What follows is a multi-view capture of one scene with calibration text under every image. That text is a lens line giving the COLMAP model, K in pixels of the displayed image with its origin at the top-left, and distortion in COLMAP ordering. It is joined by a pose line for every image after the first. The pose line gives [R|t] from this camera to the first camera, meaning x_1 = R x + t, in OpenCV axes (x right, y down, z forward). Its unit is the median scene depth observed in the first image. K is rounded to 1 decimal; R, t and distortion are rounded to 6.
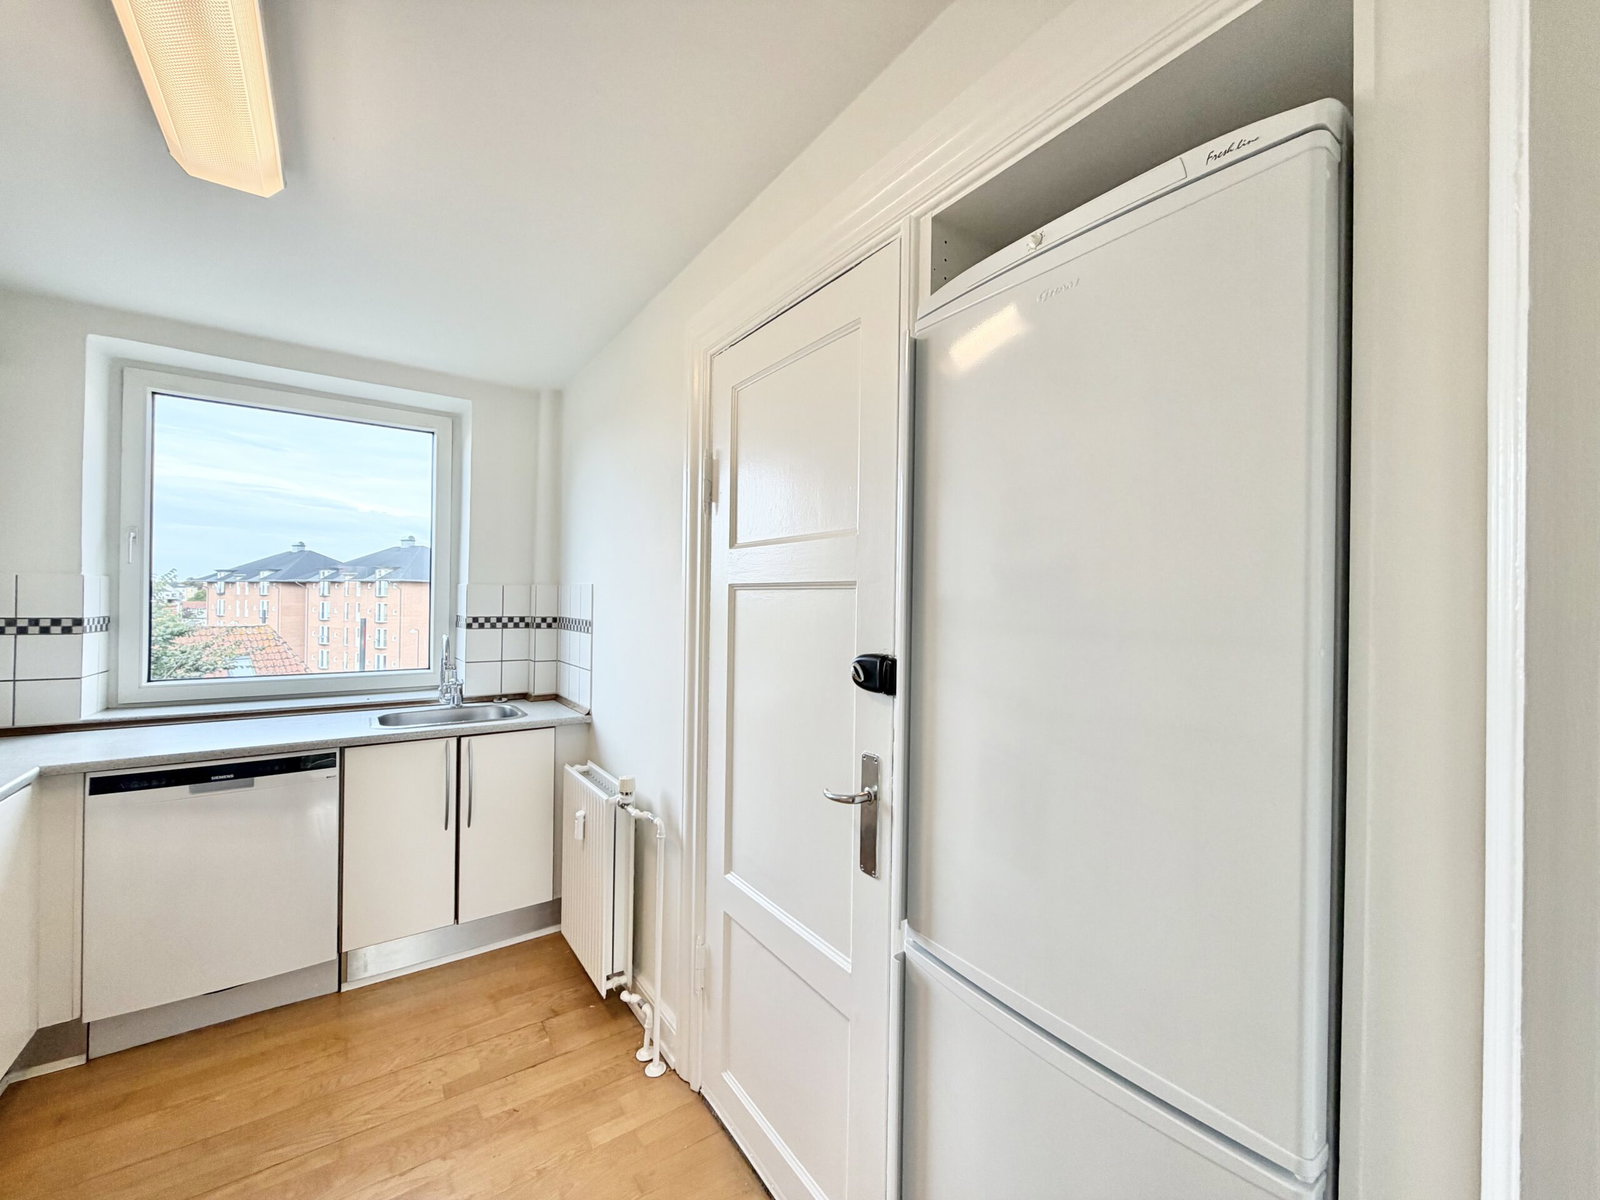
lens RADIAL K [[637.8, 0, 797.2], [0, 637.8, 599.4], [0, 0, 1]] dist [0.001011, -0.000041]
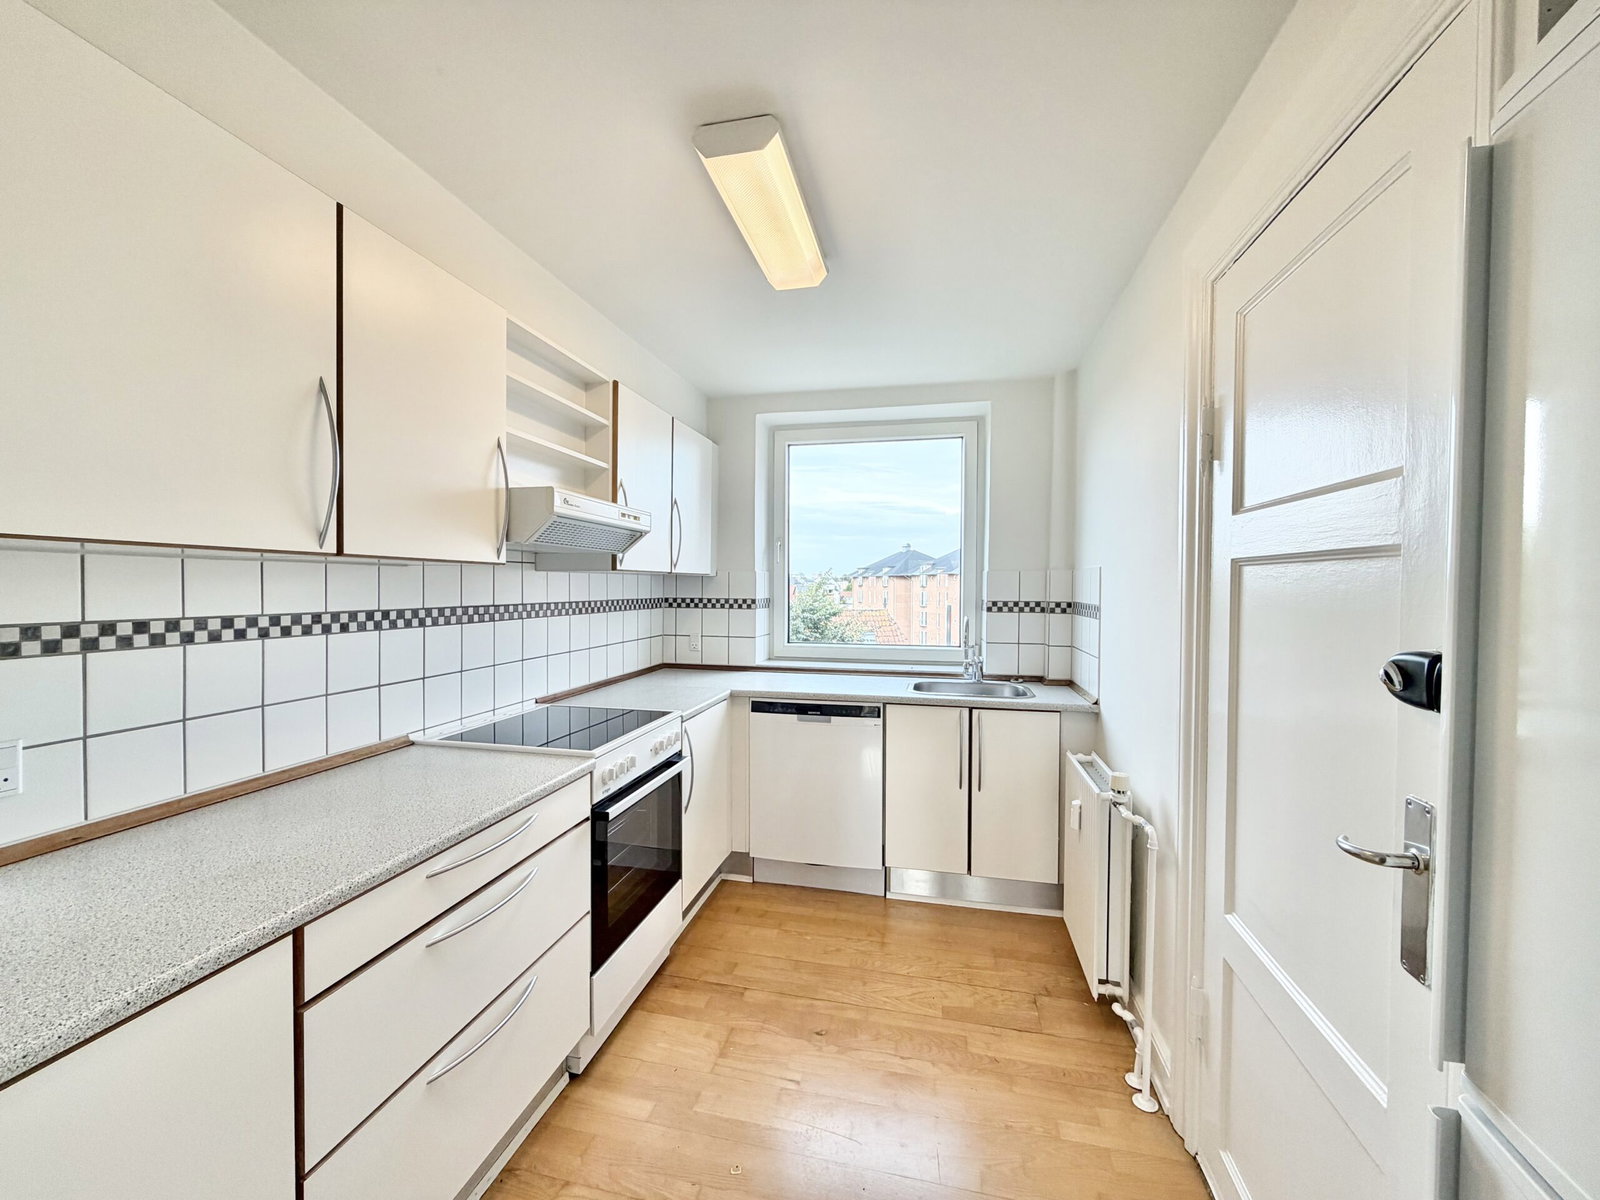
lens RADIAL K [[637.8, 0, 797.2], [0, 637.8, 599.0], [0, 0, 1]] dist [0.001011, -0.000041]
pose [[0.669391, 0.005067, -0.742893, 0.114395], [0.006927, 0.999891, 0.013062, 0.011147], [0.742878, -0.013890, 0.669283, 0.043724]]
